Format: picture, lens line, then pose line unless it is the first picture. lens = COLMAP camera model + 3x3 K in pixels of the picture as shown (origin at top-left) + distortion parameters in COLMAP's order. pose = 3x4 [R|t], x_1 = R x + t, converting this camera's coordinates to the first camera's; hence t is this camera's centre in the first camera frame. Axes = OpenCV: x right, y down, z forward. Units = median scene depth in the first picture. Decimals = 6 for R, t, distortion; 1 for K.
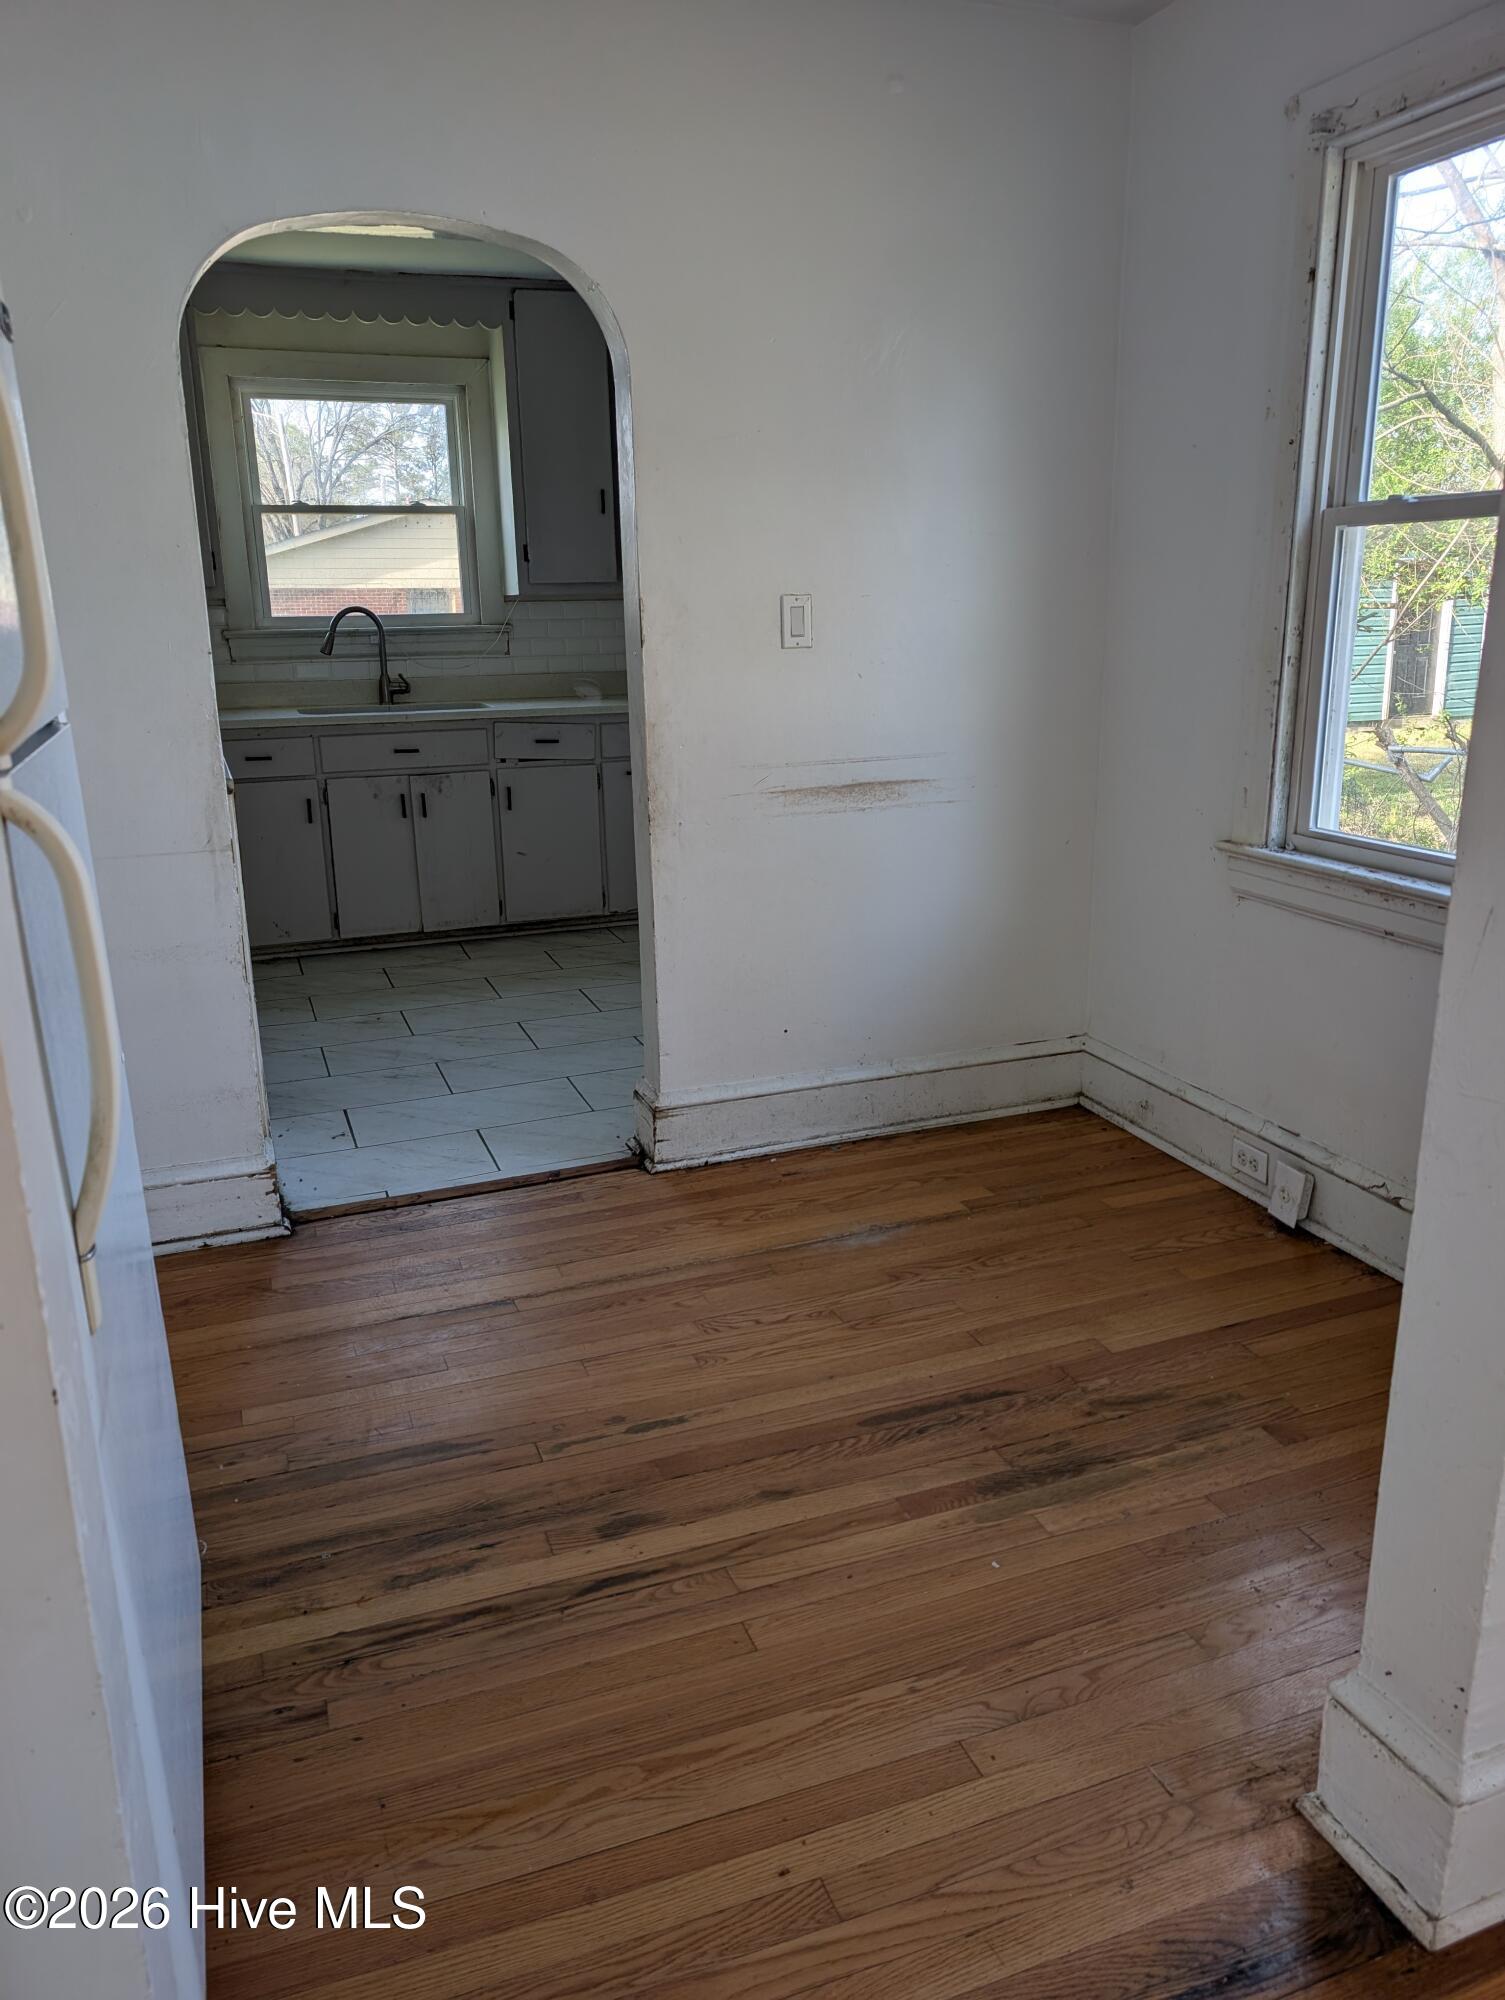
lens RADIAL K [[1429.9, 0, 768.5], [0, 1429.9, 994.0], [0, 0, 1]] dist [0.007402, -0.009797]
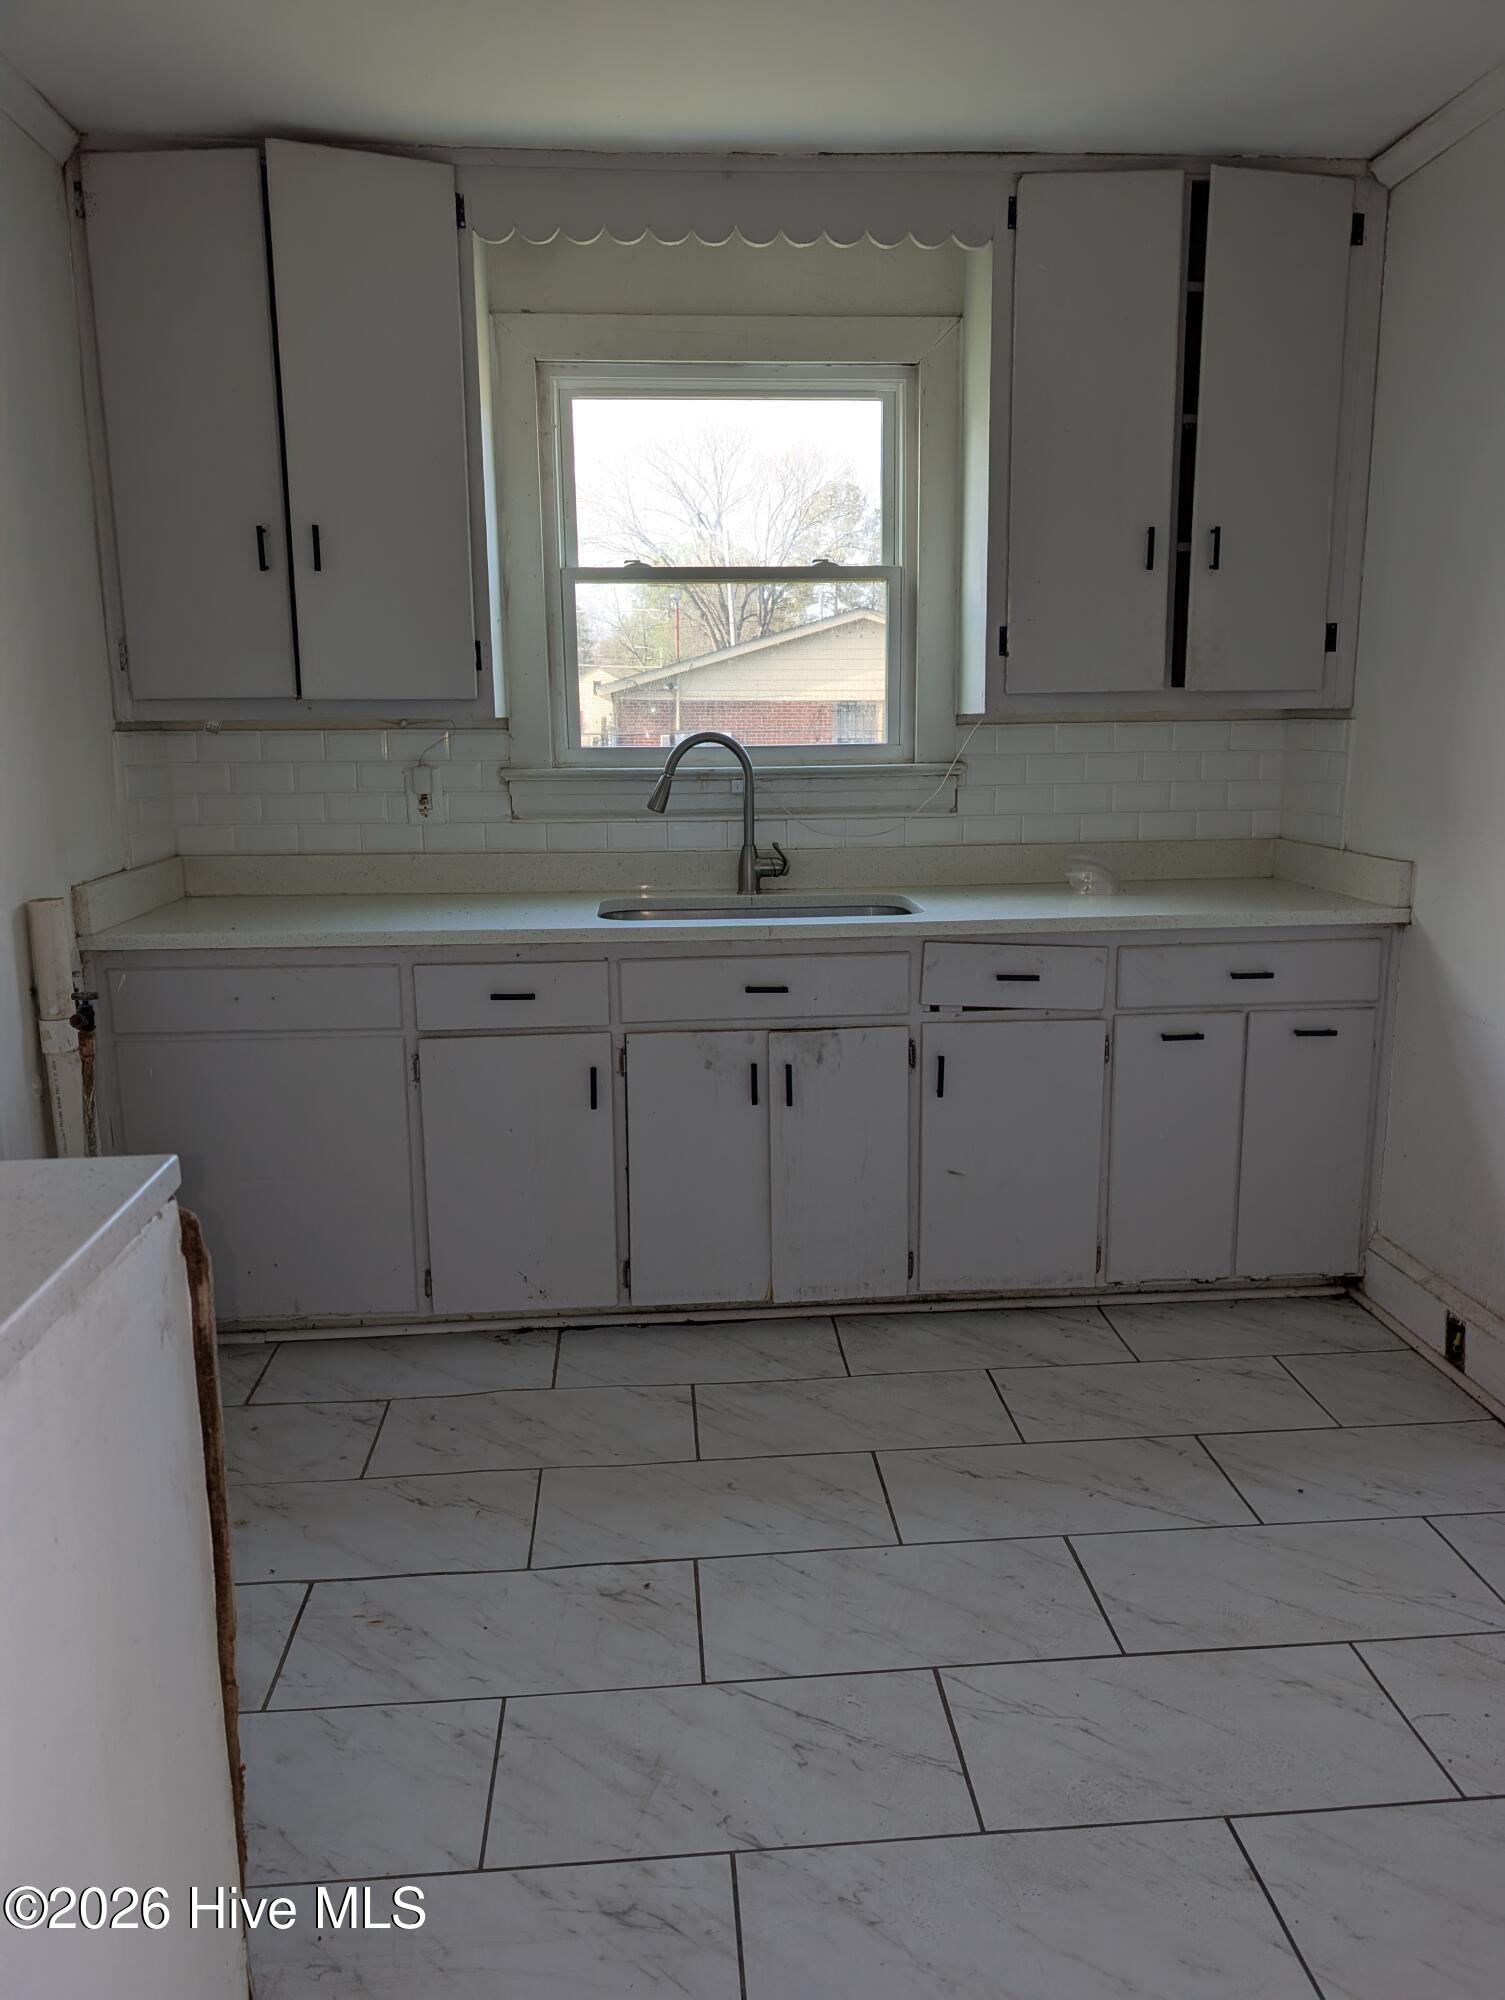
lens RADIAL K [[1429.9, 0, 751.0], [0, 1429.9, 1014.5], [0, 0, 1]] dist [0.007402, -0.009797]
pose [[0.955854, 0.063529, -0.286891, -0.092283], [-0.080569, 0.995594, -0.047973, -0.124886], [0.282579, 0.068970, 0.956761, 0.437175]]
